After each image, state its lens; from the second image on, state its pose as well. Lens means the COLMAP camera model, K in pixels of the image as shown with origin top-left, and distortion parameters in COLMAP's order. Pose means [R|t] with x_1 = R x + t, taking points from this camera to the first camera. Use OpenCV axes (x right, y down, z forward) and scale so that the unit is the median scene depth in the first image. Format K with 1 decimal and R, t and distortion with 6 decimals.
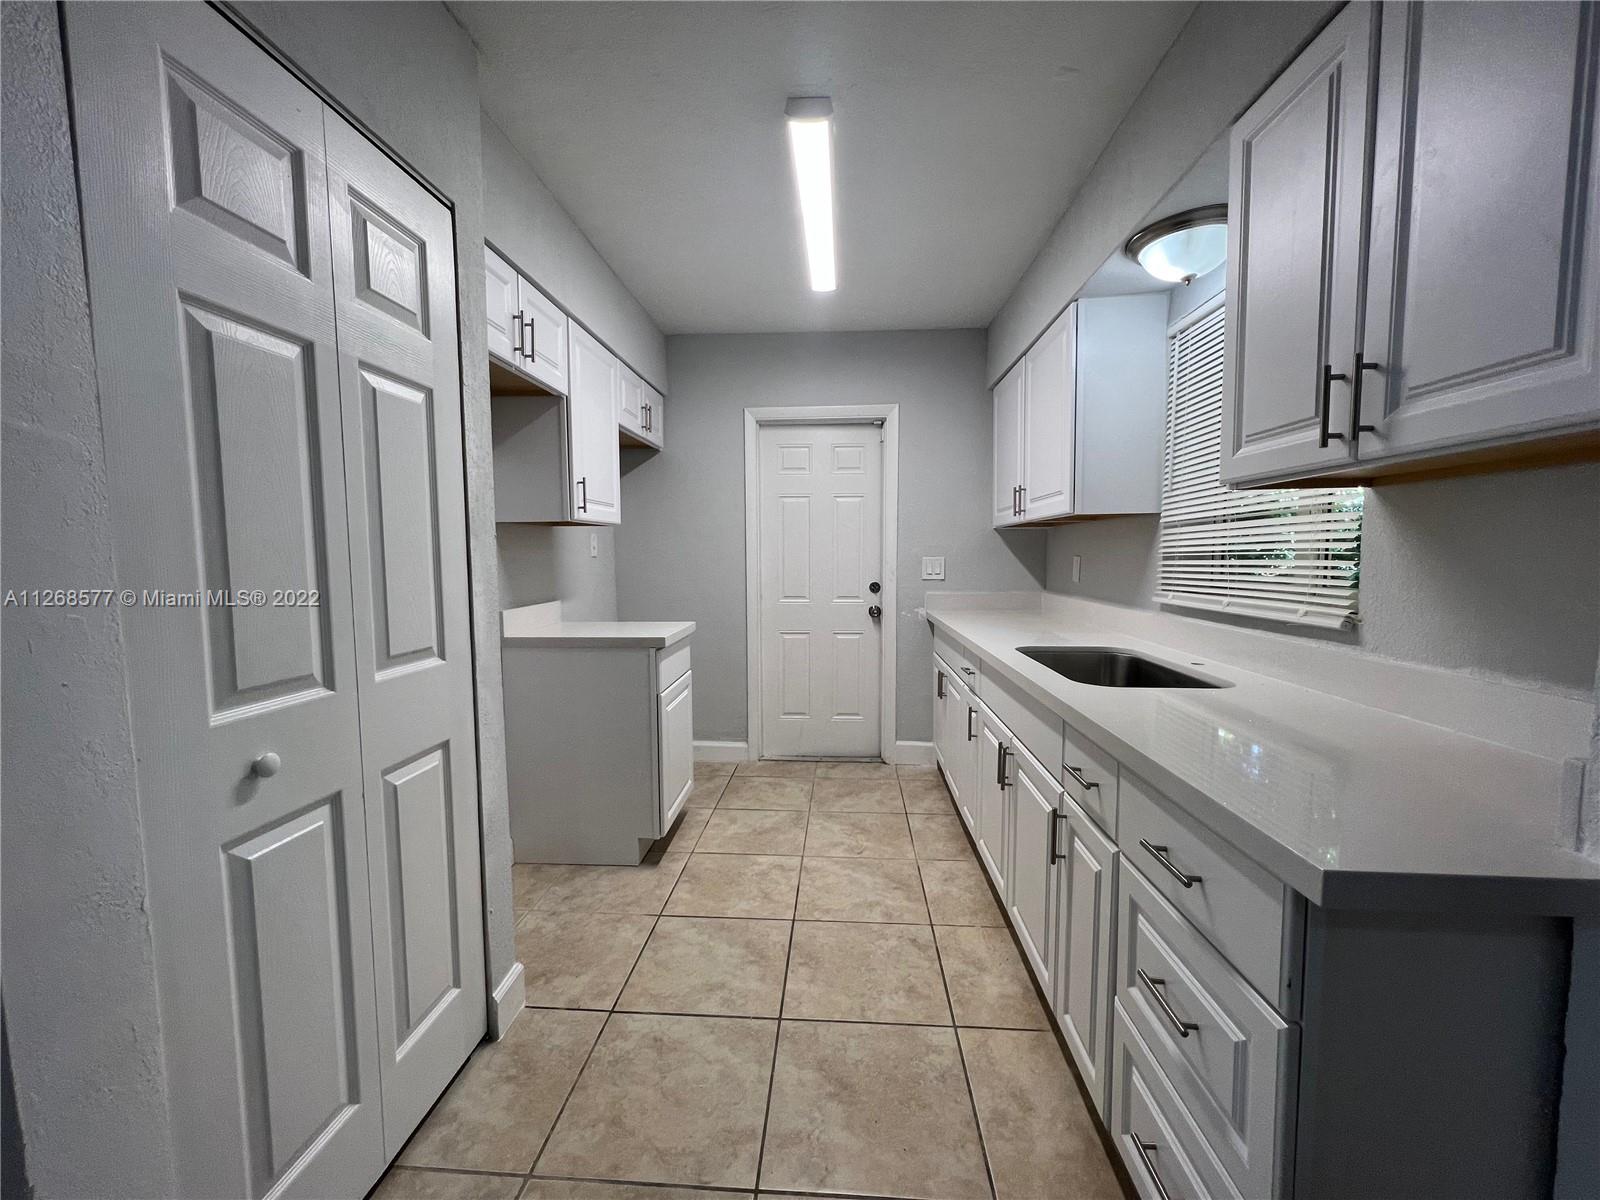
lens RADIAL K [[640.7, 0, 800.4], [0, 640.7, 601.9], [0, 0, 1]] dist [0.004134, 0.000606]
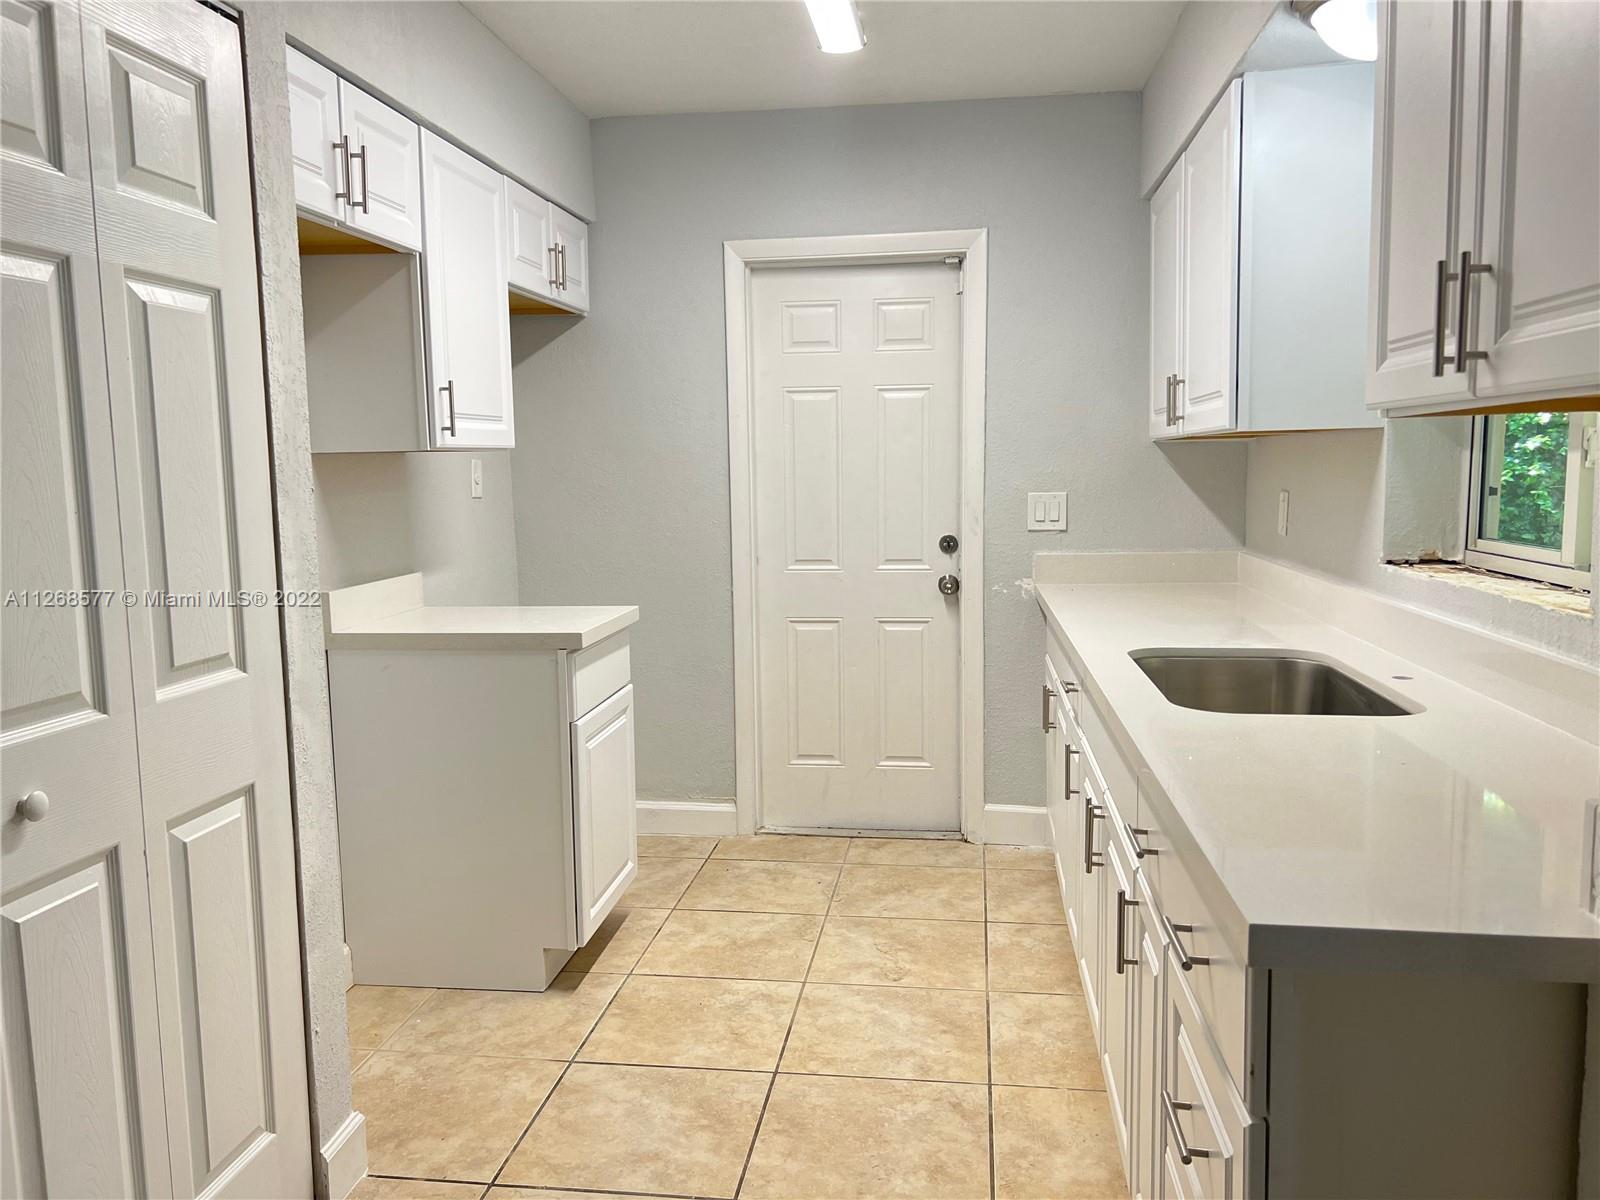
lens RADIAL K [[1207.0, 0, 802.8], [0, 1207.0, 597.1], [0, 0, 1]] dist [0.042517, -0.037232]
pose [[0.997604, -0.003135, -0.069108, 0.102140], [0.005581, 0.999363, 0.035239, -0.023896], [0.068953, -0.035540, 0.996987, -0.196447]]
